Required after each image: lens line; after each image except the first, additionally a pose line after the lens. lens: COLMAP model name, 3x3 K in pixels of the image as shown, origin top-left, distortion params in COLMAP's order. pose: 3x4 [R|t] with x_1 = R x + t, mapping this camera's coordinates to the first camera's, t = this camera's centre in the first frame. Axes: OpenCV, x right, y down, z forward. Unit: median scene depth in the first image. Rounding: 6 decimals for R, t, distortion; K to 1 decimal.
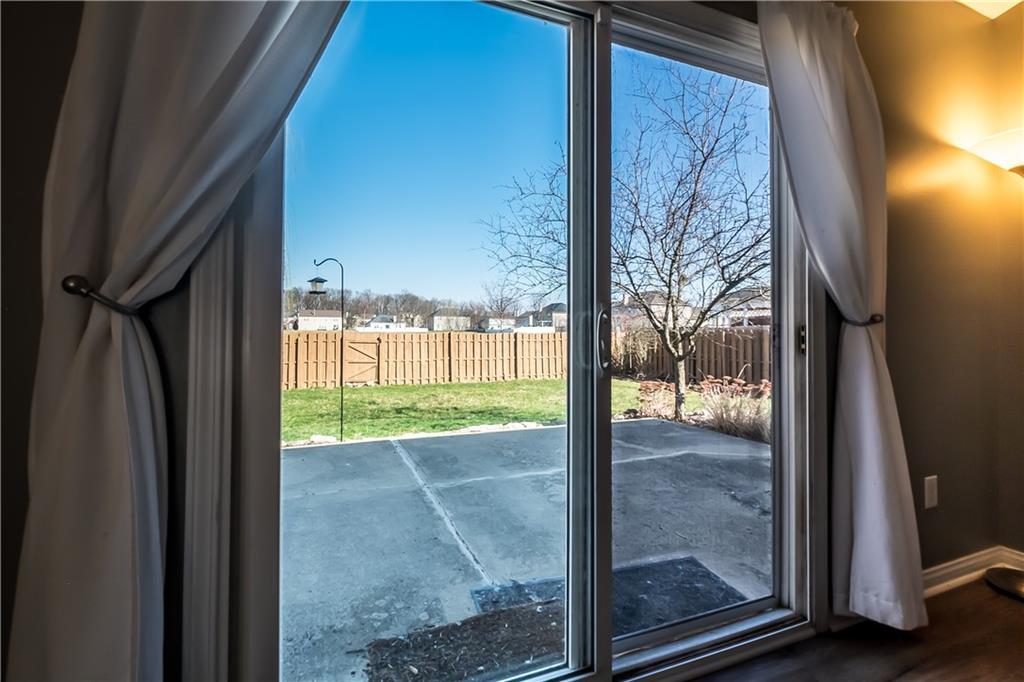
lens RADIAL K [[452.0, 0, 509.9], [0, 452.0, 333.5], [0, 0, 1]] dist [-0.009539, 0.000012]
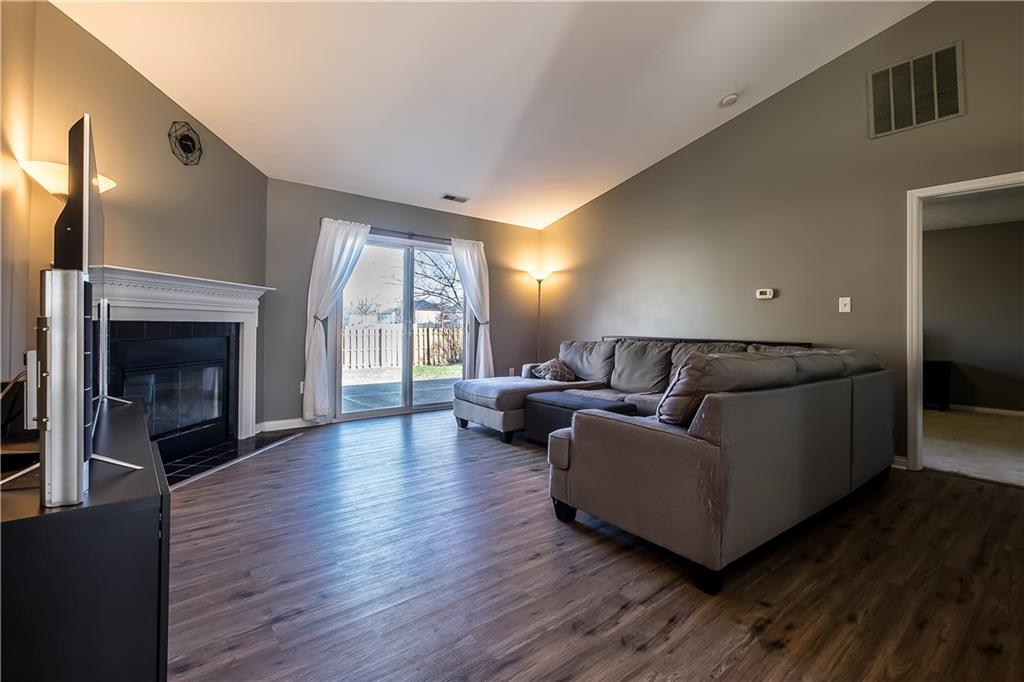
lens RADIAL K [[452.0, 0, 503.5], [0, 452.0, 327.2], [0, 0, 1]] dist [-0.009539, 0.000012]
pose [[0.959475, 0.003808, 0.281769, -0.011620], [-0.001939, 0.999974, -0.006910, 0.003037], [-0.281788, 0.006084, 0.959457, -0.253275]]
